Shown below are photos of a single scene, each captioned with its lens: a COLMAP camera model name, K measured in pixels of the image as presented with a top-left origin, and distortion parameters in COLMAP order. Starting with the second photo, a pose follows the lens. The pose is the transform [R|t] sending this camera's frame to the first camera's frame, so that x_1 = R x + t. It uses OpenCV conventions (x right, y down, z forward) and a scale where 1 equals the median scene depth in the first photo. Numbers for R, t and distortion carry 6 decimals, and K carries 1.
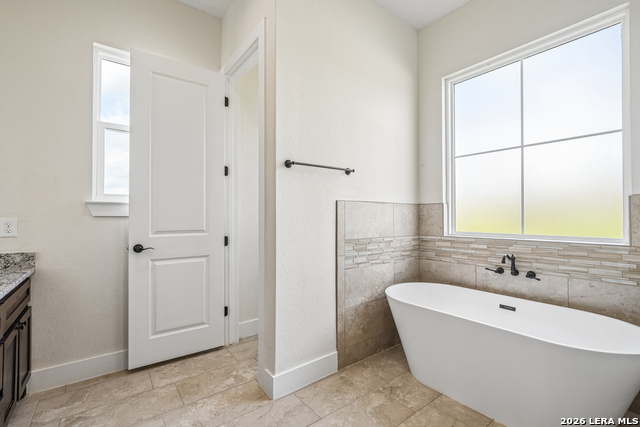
lens RADIAL K [[285.0, 0, 320.8], [0, 285.0, 214.0], [0, 0, 1]] dist [-0.002481, 0.000554]
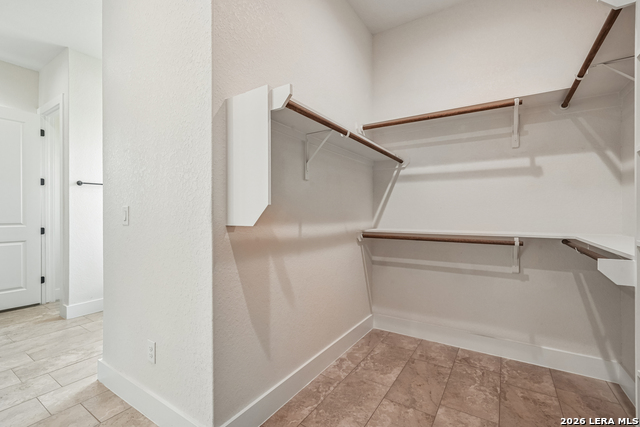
lens RADIAL K [[285.0, 0, 320.8], [0, 285.0, 214.0], [0, 0, 1]] dist [-0.002481, 0.000554]
pose [[0.943164, -0.001258, 0.332327, 0.647221], [-0.003073, 0.999917, 0.012506, -0.016021], [-0.332315, -0.012816, 0.943081, -1.028484]]
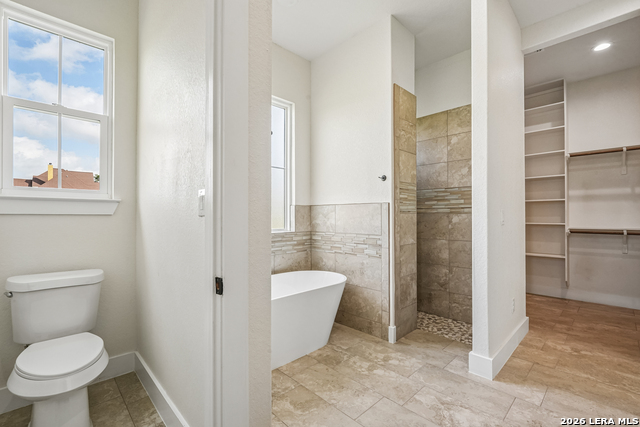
lens RADIAL K [[285.0, 0, 320.8], [0, 285.0, 214.0], [0, 0, 1]] dist [-0.002481, 0.000554]
pose [[-0.114178, 0.010472, 0.993405, -0.658279], [-0.009871, 0.999883, -0.011675, 0.009935], [-0.993411, -0.011139, -0.114062, 0.833533]]
